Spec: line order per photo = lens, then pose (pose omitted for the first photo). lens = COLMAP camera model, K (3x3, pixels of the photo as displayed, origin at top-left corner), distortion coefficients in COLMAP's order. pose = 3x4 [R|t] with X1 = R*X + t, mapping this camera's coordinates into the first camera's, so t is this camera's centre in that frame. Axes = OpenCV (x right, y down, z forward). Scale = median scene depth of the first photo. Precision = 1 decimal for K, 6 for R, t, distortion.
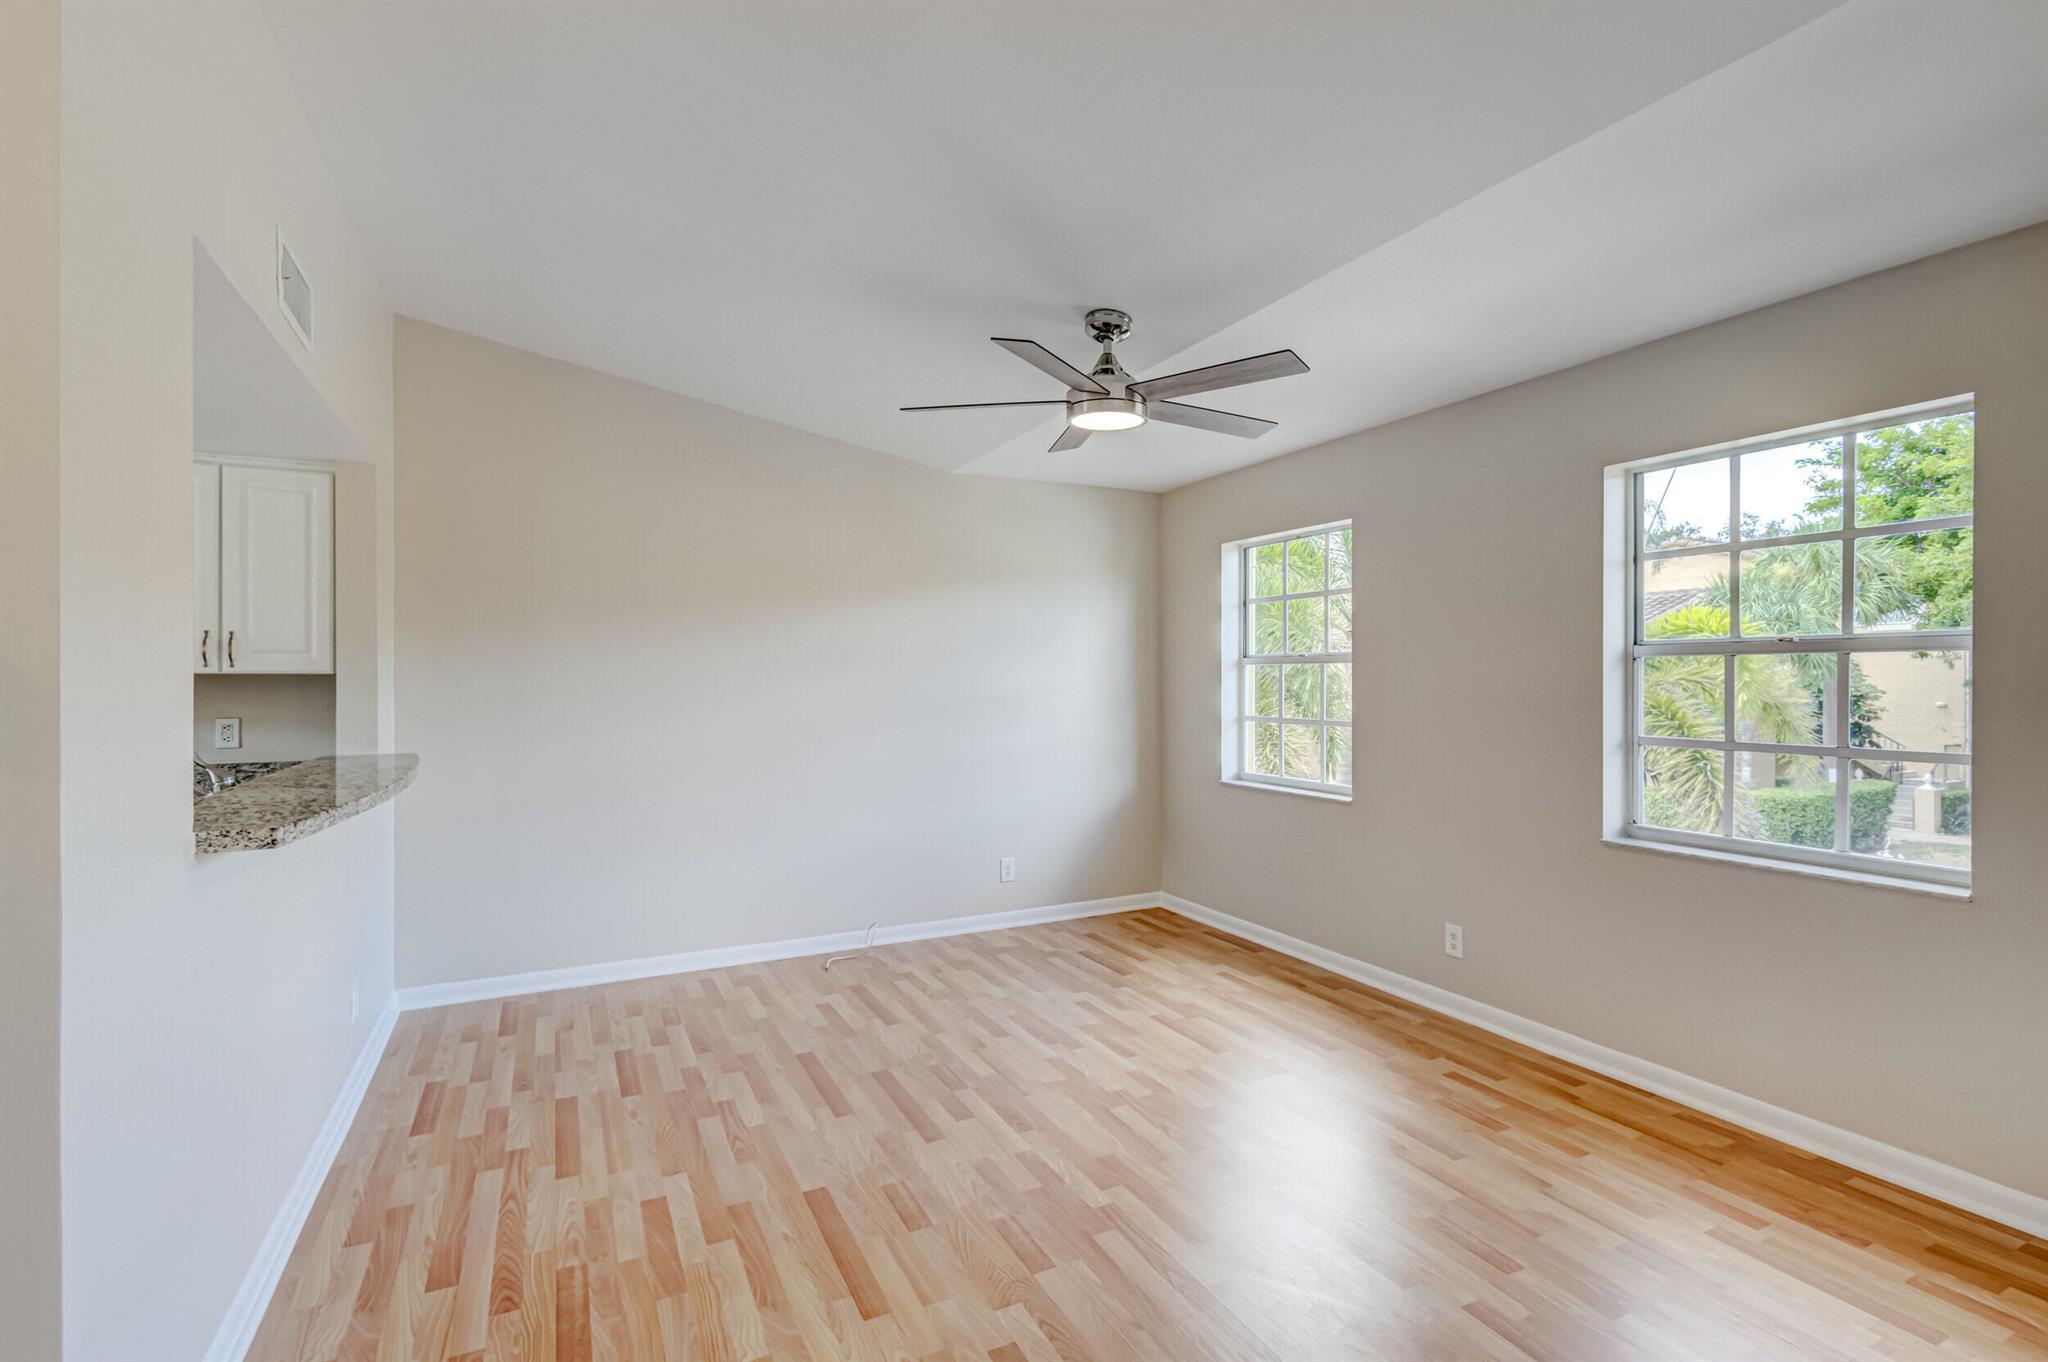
lens RADIAL K [[953.0, 0, 1028.8], [0, 953.0, 677.7], [0, 0, 1]] dist [0.012758, -0.000366]
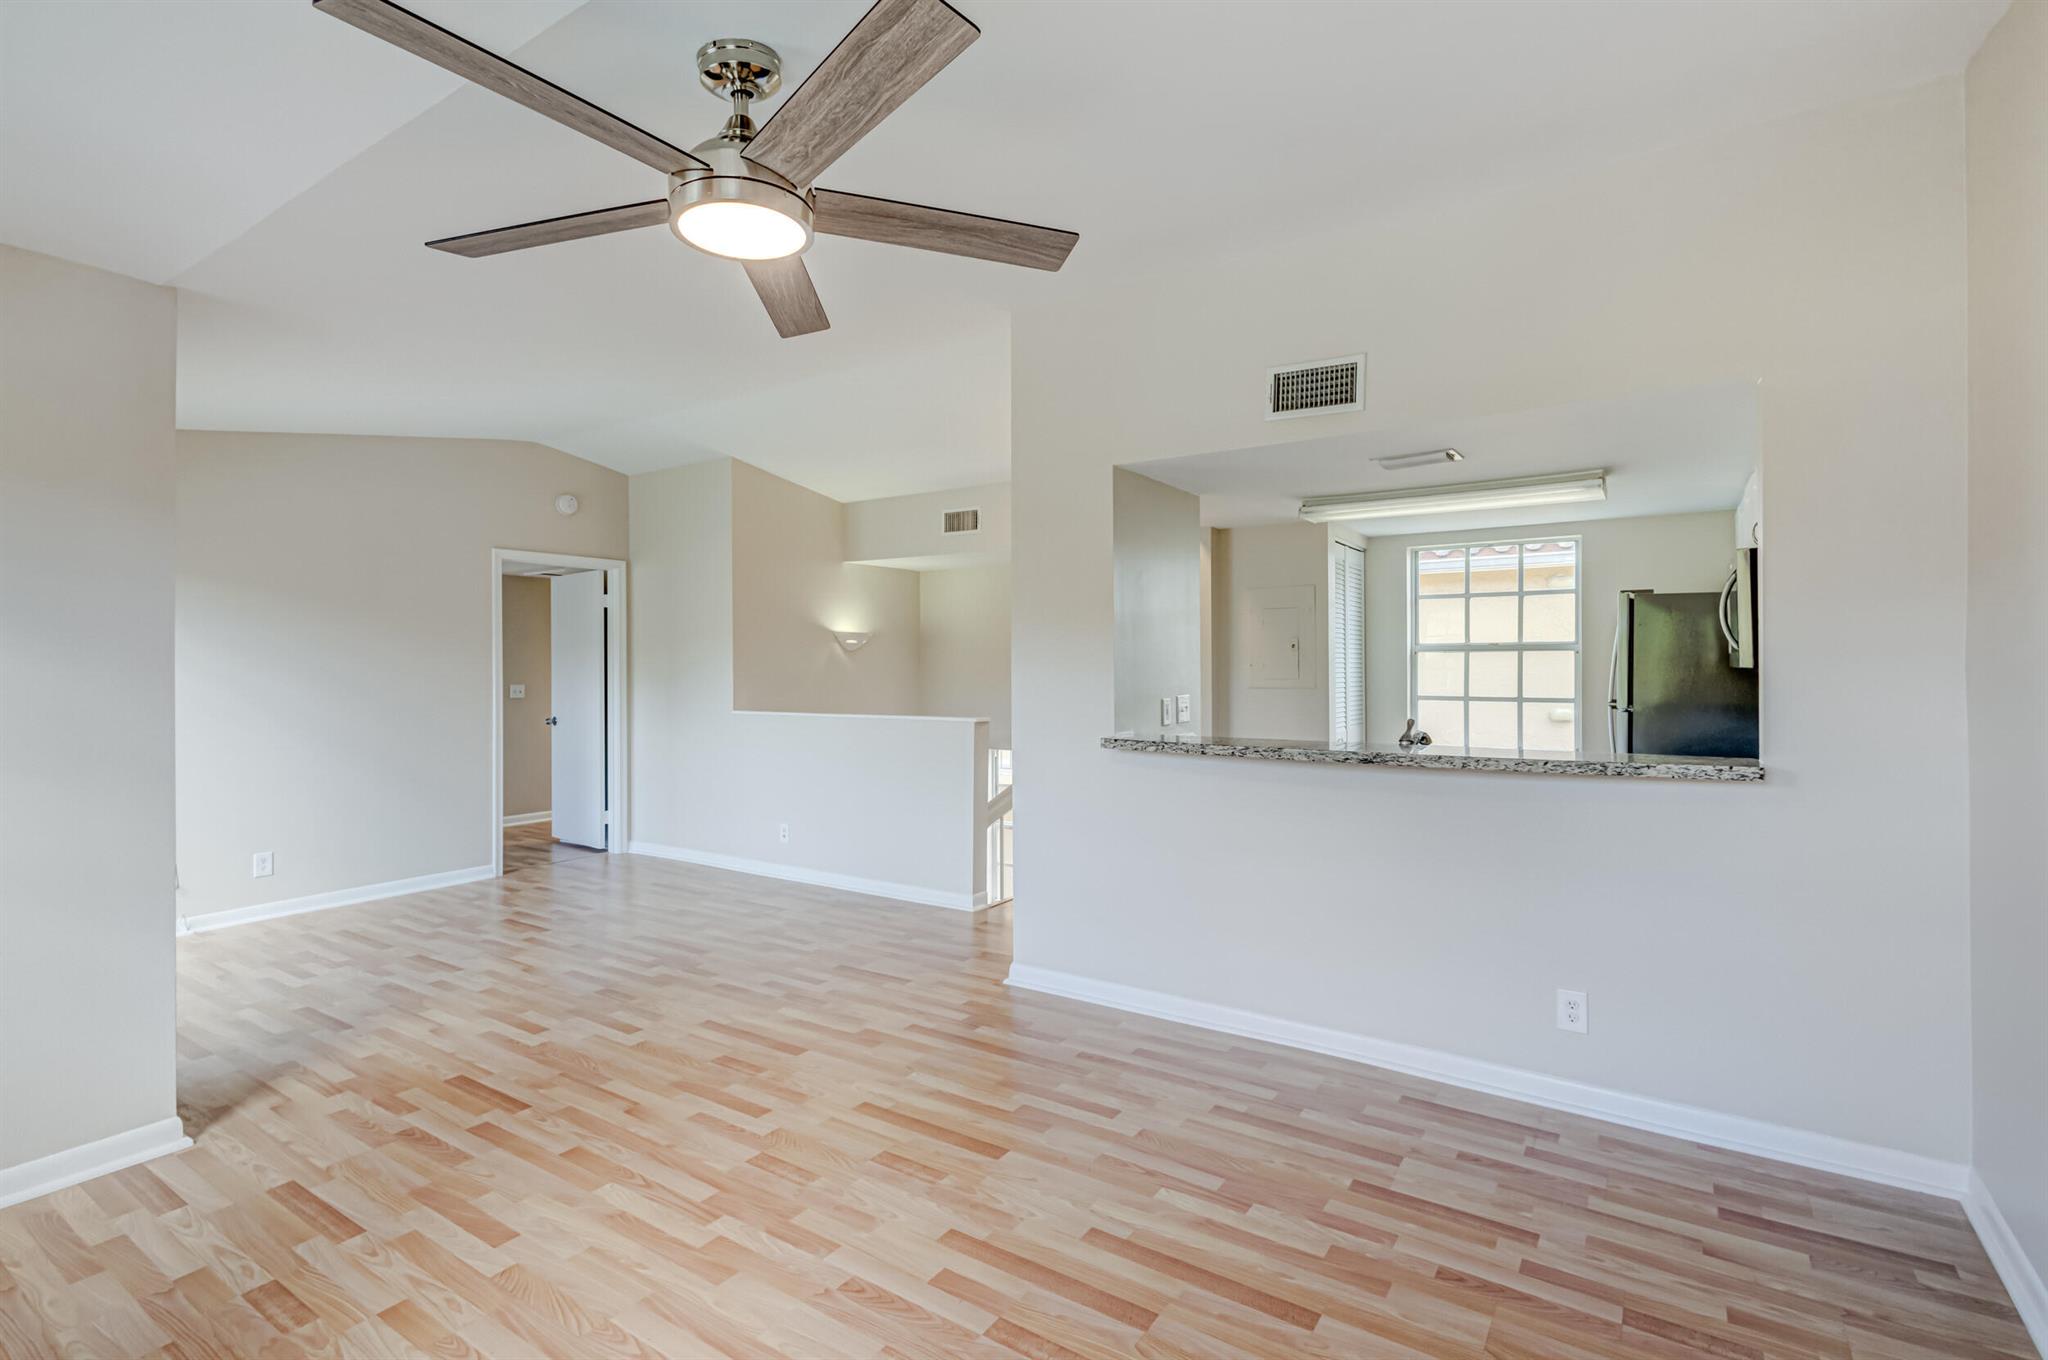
lens RADIAL K [[966.9, 0, 1028.7], [0, 966.9, 666.8], [0, 0, 1]] dist [0.004636, -0.000071]
pose [[-0.872353, 0.005637, -0.488844, 0.210819], [0.005154, 0.999984, 0.002334, -0.001301], [0.488849, -0.000484, -0.872368, 1.533405]]
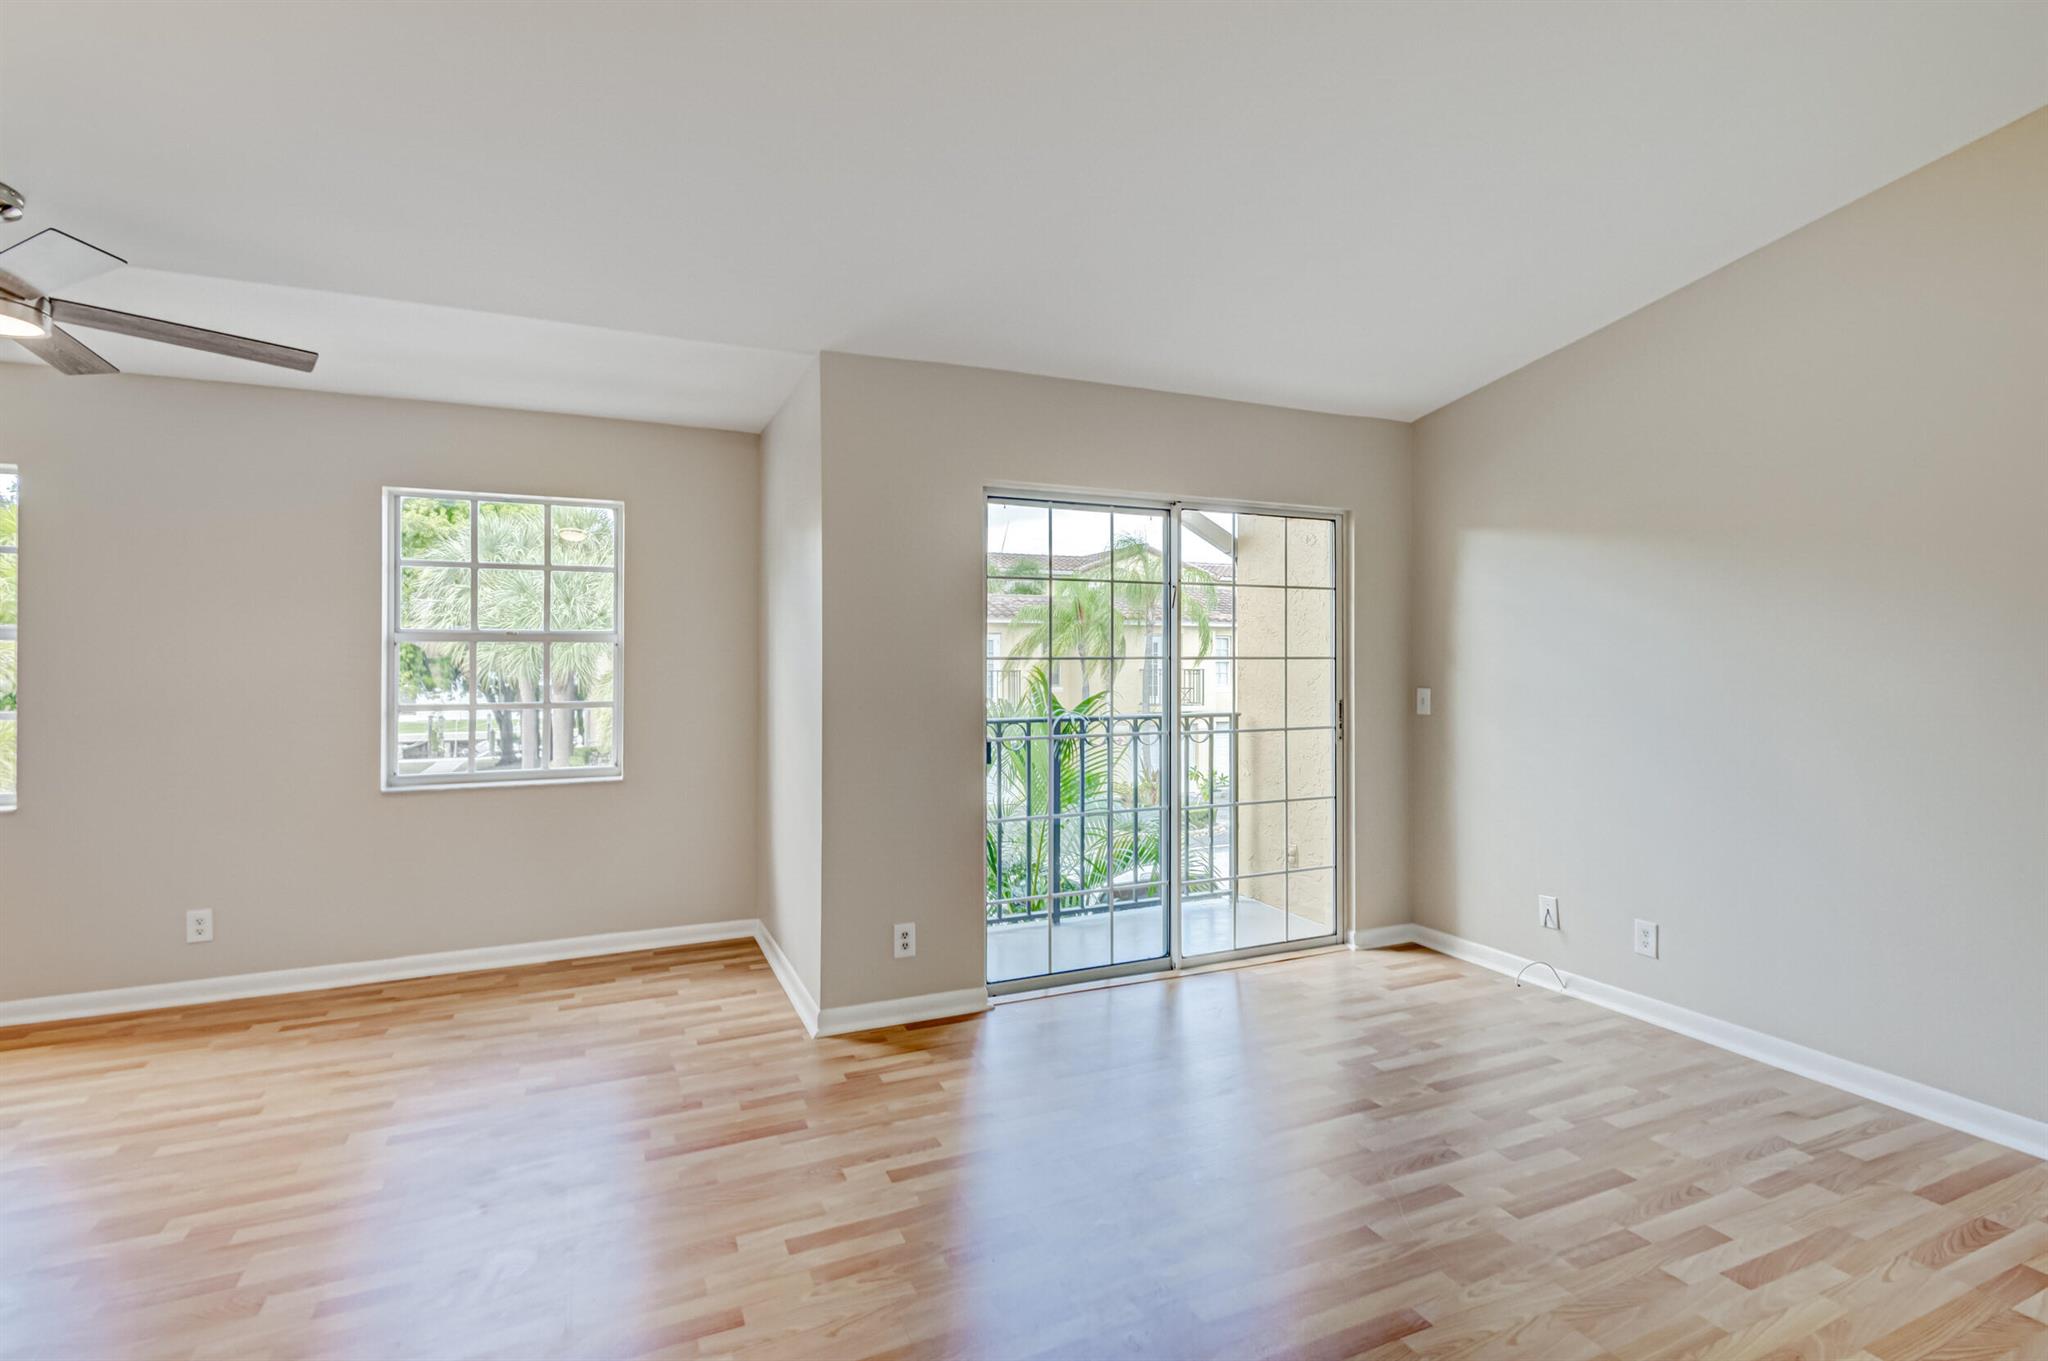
lens RADIAL K [[957.0, 0, 1021.3], [0, 957.0, 654.9], [0, 0, 1]] dist [0.012627, -0.000810]
pose [[0.047080, 0.008858, 0.998852, -0.617525], [0.003797, 0.999952, -0.009047, 0.009219], [-0.998884, 0.004219, 0.047045, 0.126070]]
